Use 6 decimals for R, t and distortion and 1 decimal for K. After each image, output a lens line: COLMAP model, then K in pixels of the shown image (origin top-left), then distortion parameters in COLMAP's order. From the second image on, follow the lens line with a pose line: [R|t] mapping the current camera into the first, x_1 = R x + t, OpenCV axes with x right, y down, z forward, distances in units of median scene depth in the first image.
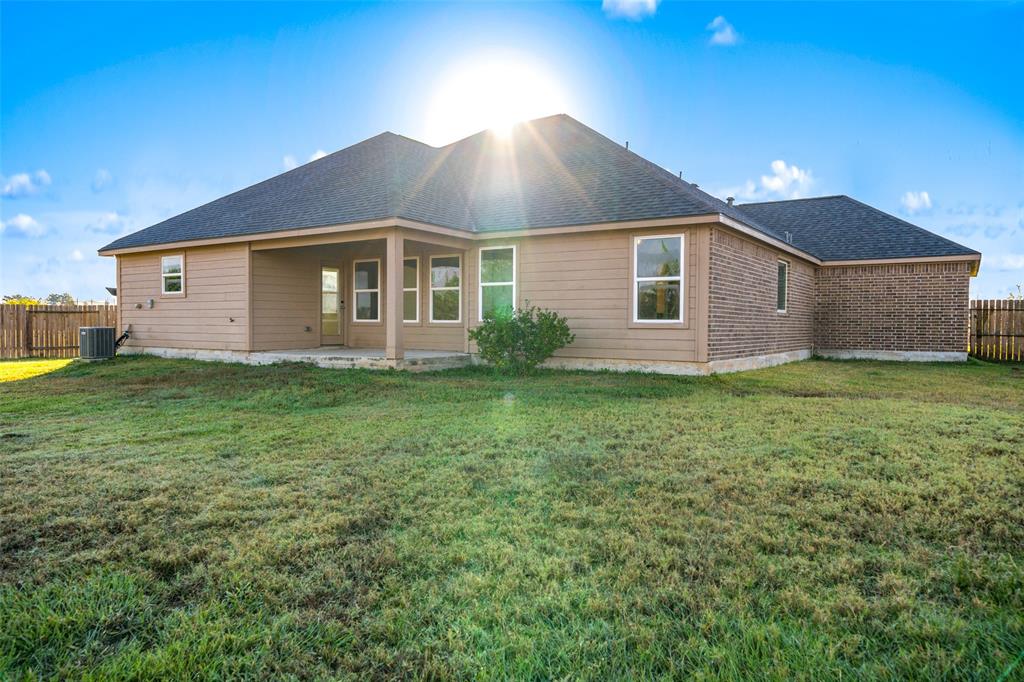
lens RADIAL K [[692.7, 0, 512.0], [0, 692.7, 341.0], [0, 0, 1]] dist [0.000345, 0.001307]
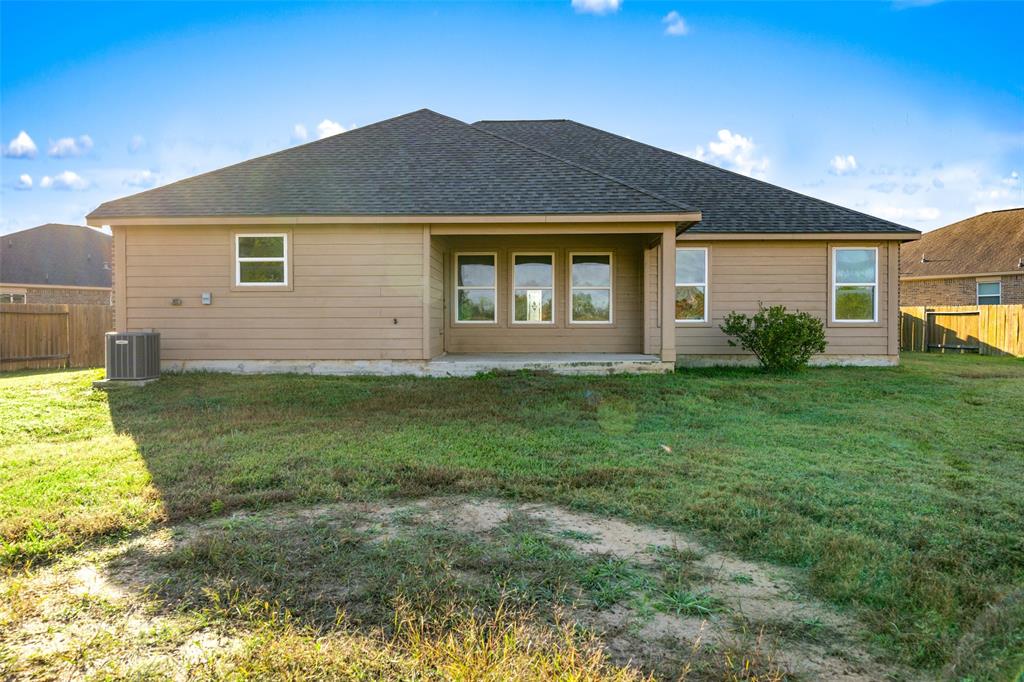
lens RADIAL K [[657.3, 0, 512.0], [0, 657.3, 341.0], [0, 0, 1]] dist [-0.002005, -0.000387]
pose [[0.846881, -0.017652, 0.531490, -0.692477], [0.019538, 0.999807, 0.002073, -0.006780], [-0.531424, 0.008629, 0.847062, 0.299706]]
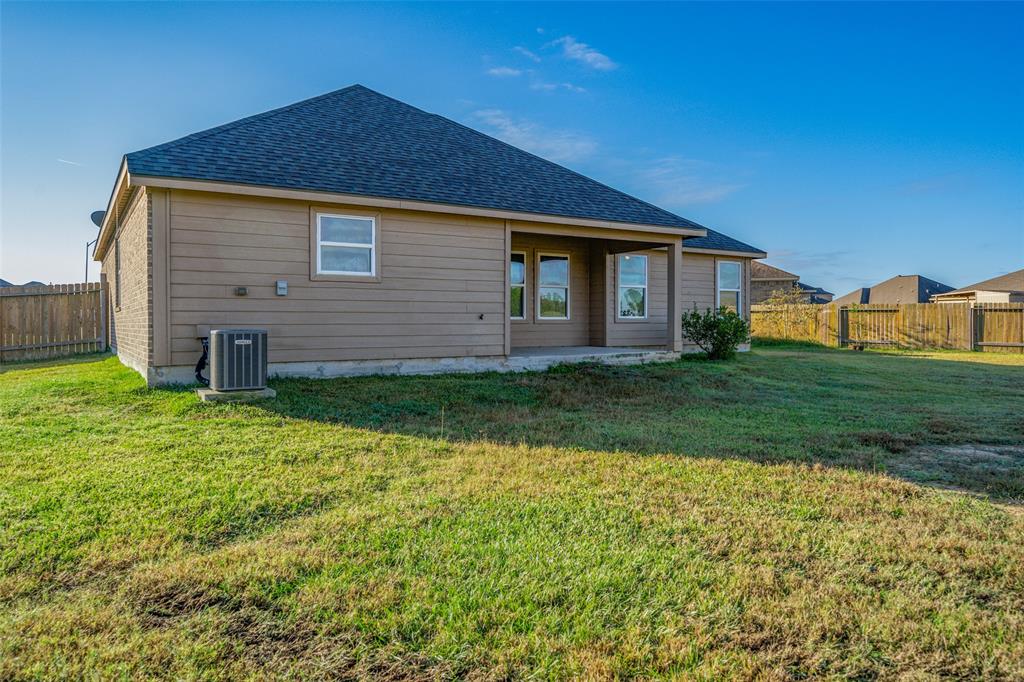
lens RADIAL K [[692.7, 0, 512.0], [0, 692.7, 341.0], [0, 0, 1]] dist [0.000345, 0.001307]
pose [[0.402723, -0.030281, 0.914821, -1.099367], [0.027945, 0.999393, 0.020778, -0.018506], [-0.914895, 0.017197, 0.403325, 0.662764]]
